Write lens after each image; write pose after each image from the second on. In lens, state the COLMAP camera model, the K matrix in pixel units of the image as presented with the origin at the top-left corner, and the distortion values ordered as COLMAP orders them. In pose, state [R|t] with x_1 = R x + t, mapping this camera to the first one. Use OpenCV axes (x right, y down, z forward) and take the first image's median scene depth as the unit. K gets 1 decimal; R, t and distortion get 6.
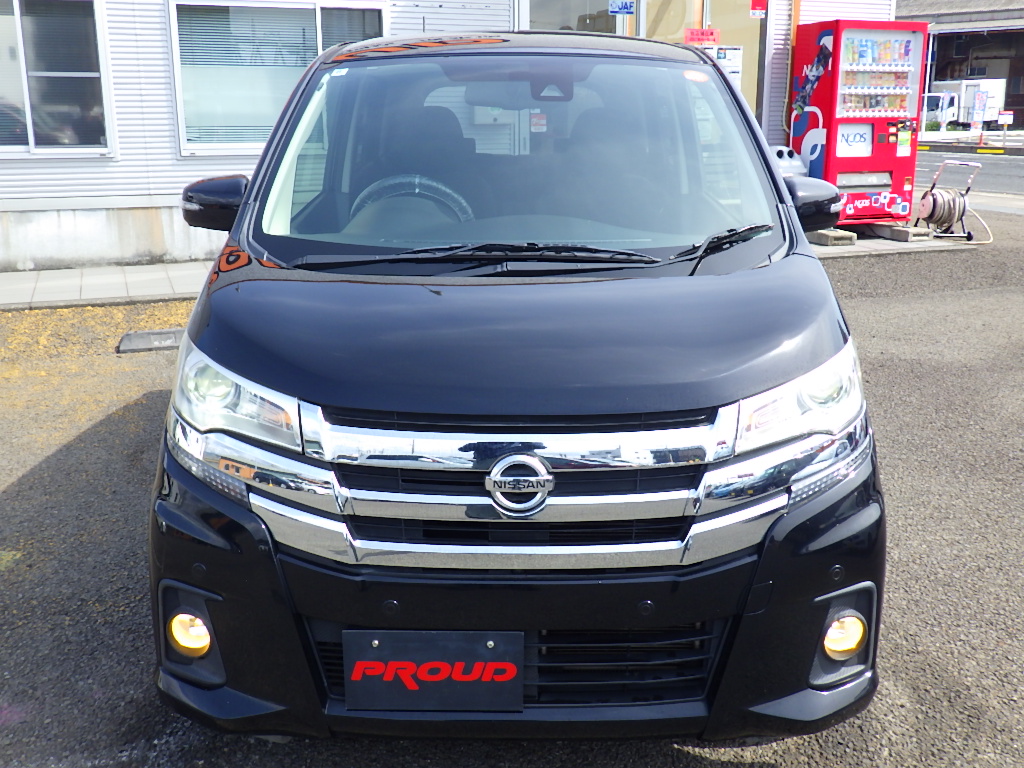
lens RADIAL K [[1031.2, 0, 511.6], [0, 1031.2, 389.4], [0, 0, 1]] dist [-0.005405, 0.000000]
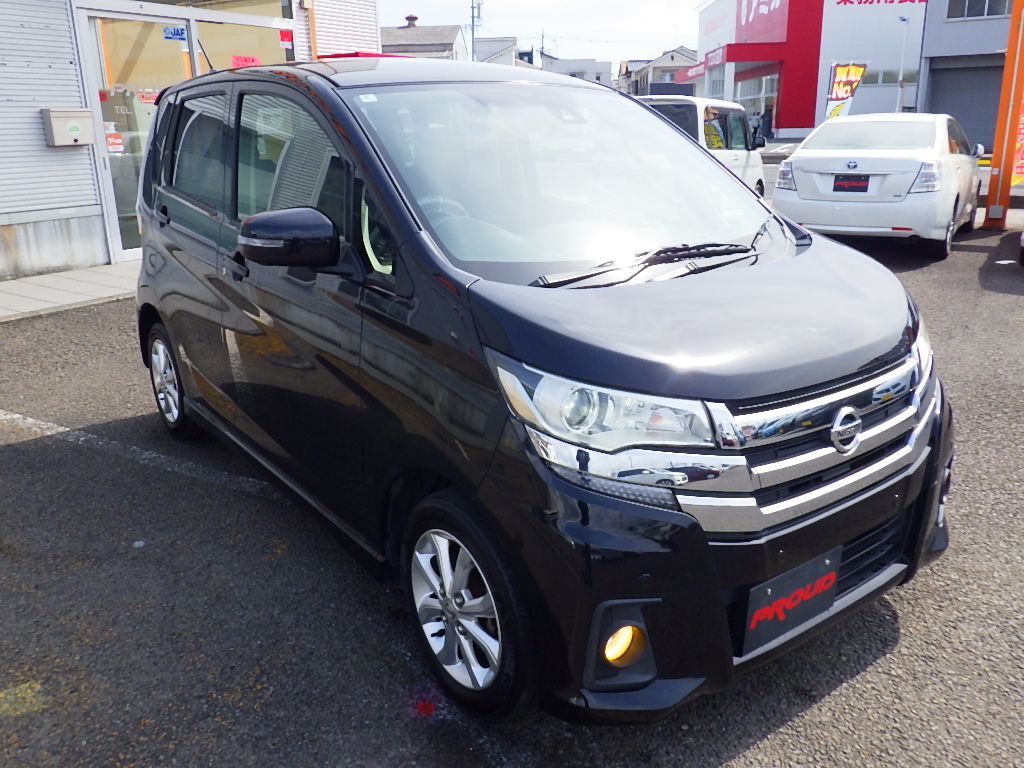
lens RADIAL K [[843.3, 0, 511.6], [0, 843.3, 376.2], [0, 0, 1]] dist [0.011061, -0.010648]
pose [[0.797770, -0.184839, 0.573932, -0.739044], [0.170456, 0.982163, 0.079379, -0.102709], [-0.578367, 0.034504, 0.815047, 0.314380]]
